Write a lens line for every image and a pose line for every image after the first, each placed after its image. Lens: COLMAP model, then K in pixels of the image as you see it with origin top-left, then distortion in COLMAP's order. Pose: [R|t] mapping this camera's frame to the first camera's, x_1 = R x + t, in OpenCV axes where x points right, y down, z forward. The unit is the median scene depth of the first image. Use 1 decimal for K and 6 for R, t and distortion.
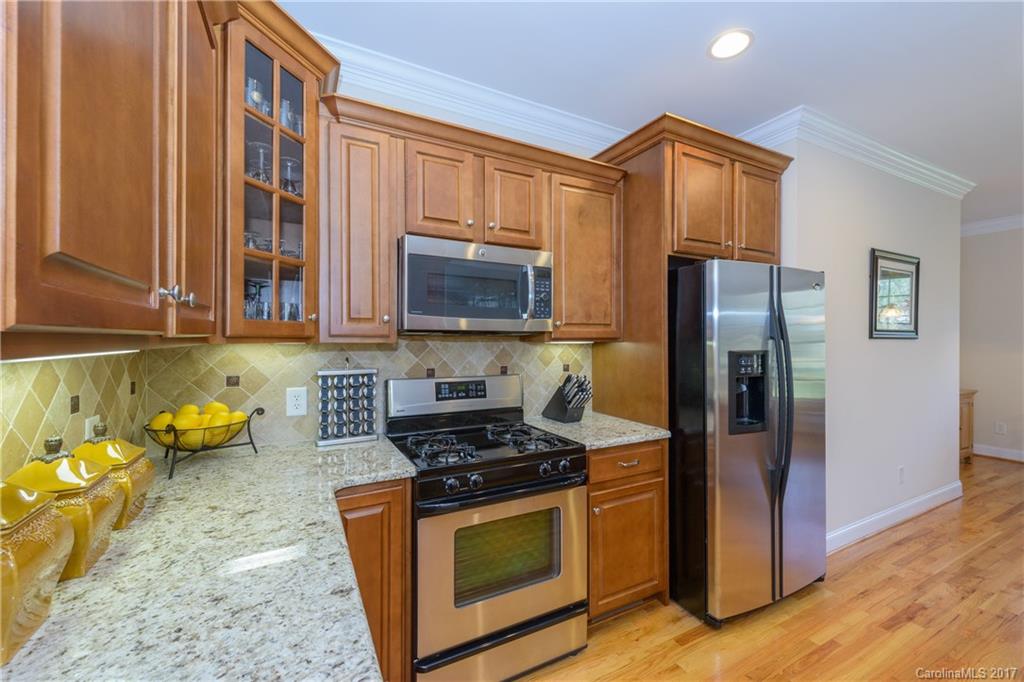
lens RADIAL K [[422.0, 0, 512.0], [0, 422.0, 341.0], [0, 0, 1]] dist [-0.000028, 0.000066]
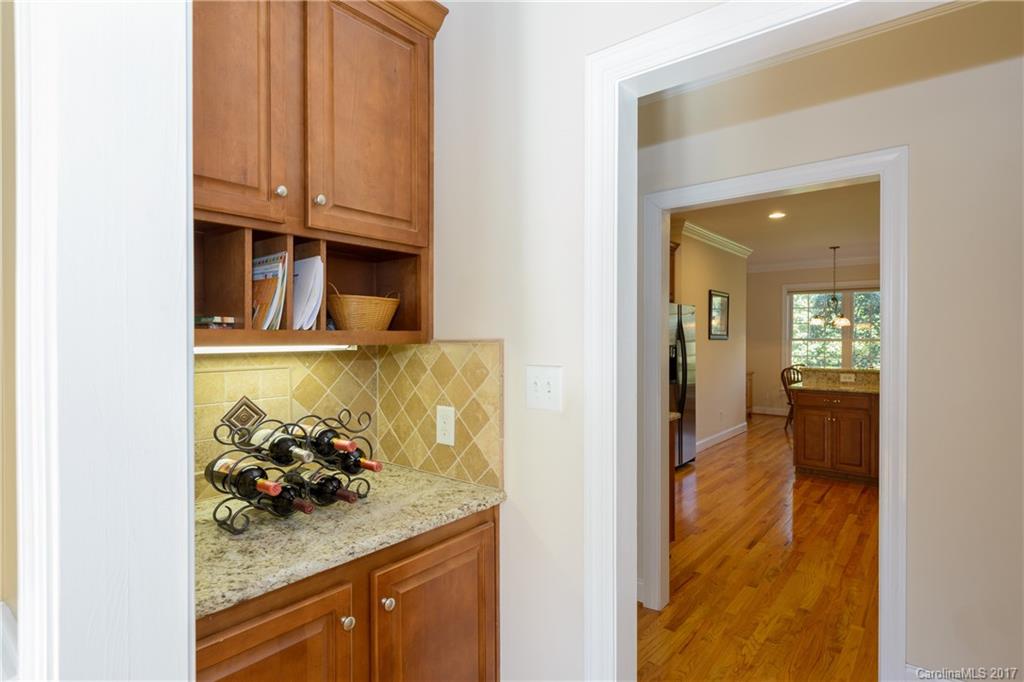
lens RADIAL K [[538.3, 0, 512.0], [0, 538.3, 341.0], [0, 0, 1]] dist [0.000003, -0.000019]
pose [[0.919457, -0.000259, 0.393190, -0.811257], [0.000380, 1.000000, -0.000232, 0.001339], [-0.393190, 0.000363, 0.919457, -0.766987]]
